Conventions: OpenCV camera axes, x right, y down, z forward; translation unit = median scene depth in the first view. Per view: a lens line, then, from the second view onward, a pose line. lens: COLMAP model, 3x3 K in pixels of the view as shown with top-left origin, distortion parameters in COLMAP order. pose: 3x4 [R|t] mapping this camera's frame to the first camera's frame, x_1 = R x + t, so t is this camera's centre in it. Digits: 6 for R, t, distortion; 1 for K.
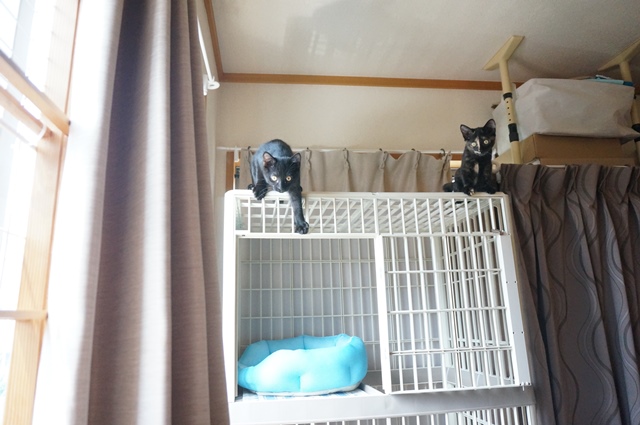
lens RADIAL K [[451.5, 0, 320.0], [0, 451.5, 212.5], [0, 0, 1]] dist [-0.056220, 0.028599]
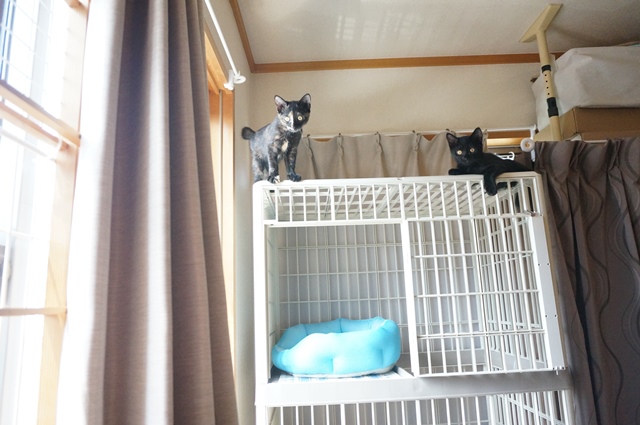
lens RADIAL K [[451.5, 0, 320.0], [0, 451.5, 212.5], [0, 0, 1]] dist [-0.056220, 0.028599]
pose [[0.992823, -0.032275, -0.115155, 0.050288], [0.037021, 0.998541, 0.039319, -0.011556], [0.113718, -0.043300, 0.992569, -0.013108]]
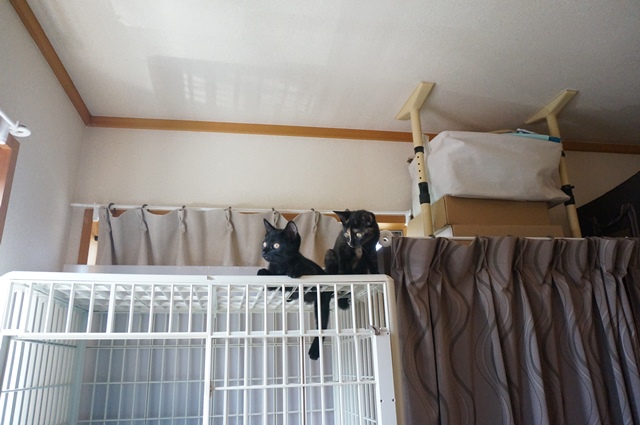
lens RADIAL K [[451.5, 0, 320.0], [0, 451.5, 212.5], [0, 0, 1]] dist [-0.056220, 0.028599]
pose [[0.998130, 0.018056, 0.058404, 0.227135], [-0.012620, 0.995667, -0.092135, -0.073858], [-0.059815, 0.091226, 0.994032, 0.200526]]
